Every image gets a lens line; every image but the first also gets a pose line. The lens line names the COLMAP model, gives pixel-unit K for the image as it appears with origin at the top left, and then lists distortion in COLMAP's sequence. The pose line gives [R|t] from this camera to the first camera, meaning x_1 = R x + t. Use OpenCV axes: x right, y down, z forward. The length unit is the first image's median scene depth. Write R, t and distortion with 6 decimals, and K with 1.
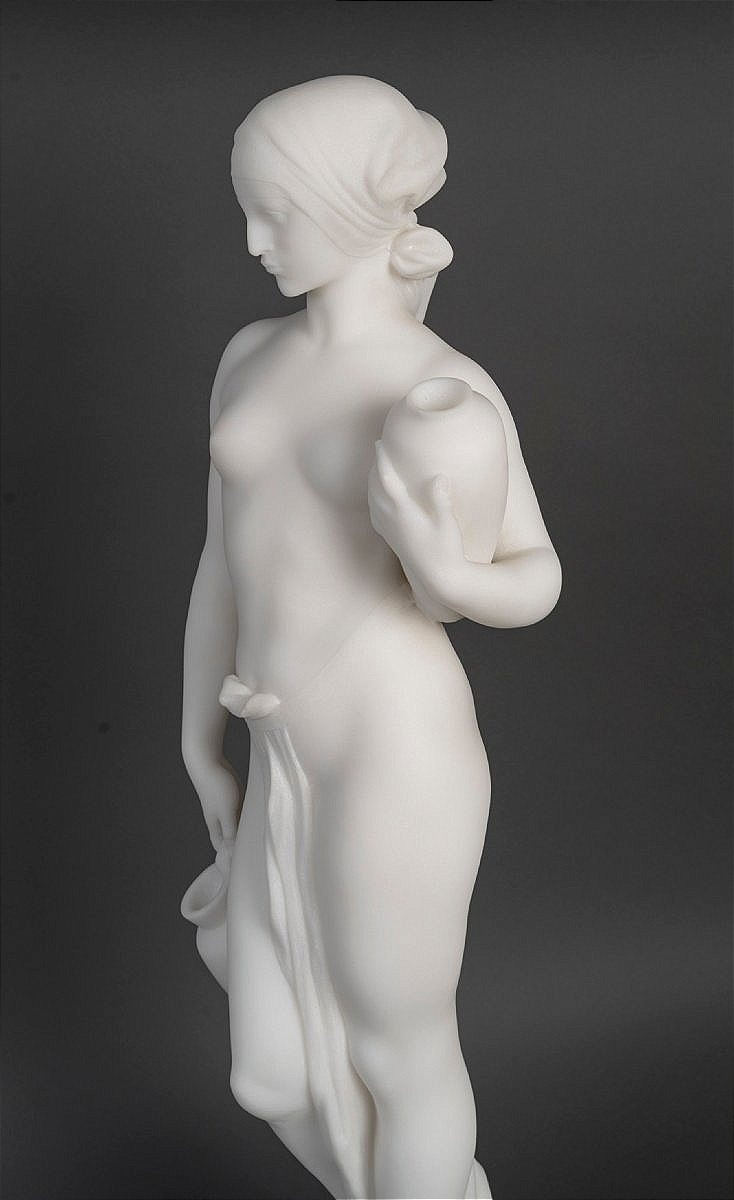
lens RADIAL K [[1469.5, 0, 367.0], [0, 1469.5, 600.0], [0, 0, 1]] dist [0.002804, 0.000839]
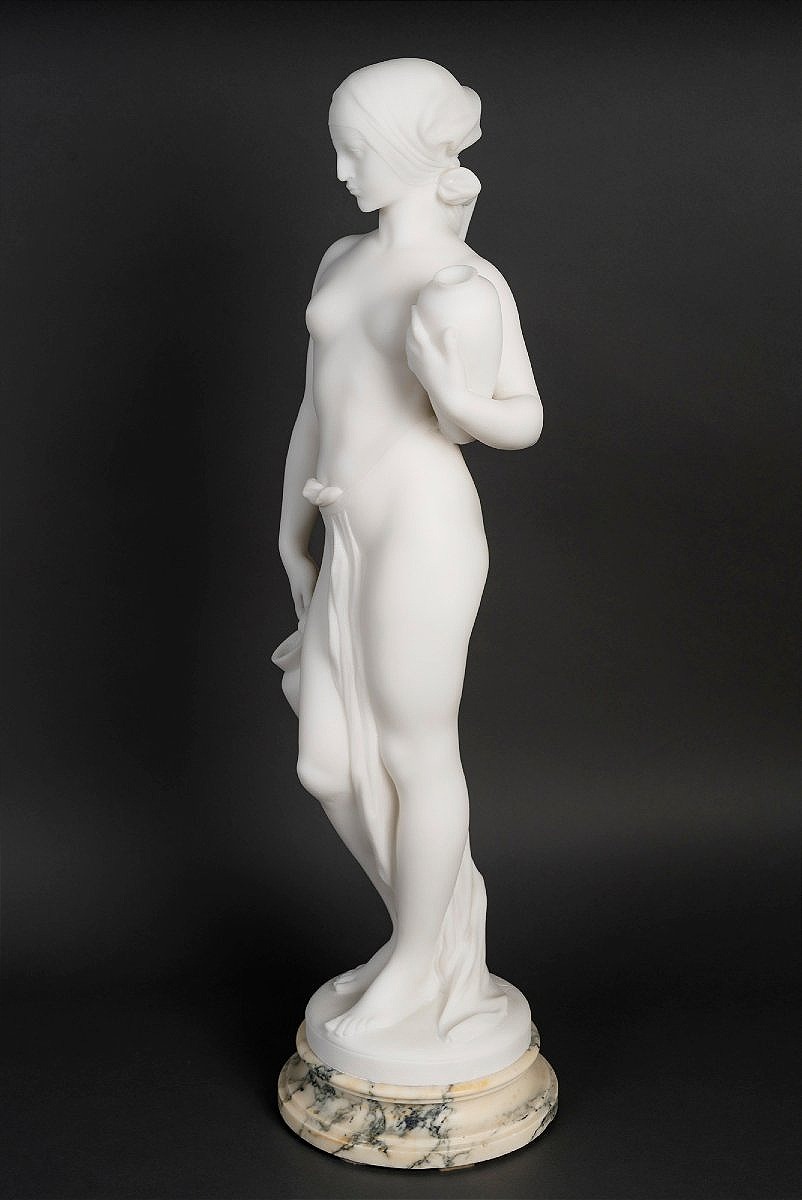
lens RADIAL K [[1321.1, 0, 401.0], [0, 1321.1, 600.0], [0, 0, 1]] dist [-0.005285, -0.003612]
pose [[0.996344, 0.061348, -0.059461, 0.081528], [-0.059673, 0.997780, 0.029551, 0.131618], [0.061142, -0.025895, 0.997793, -0.298044]]
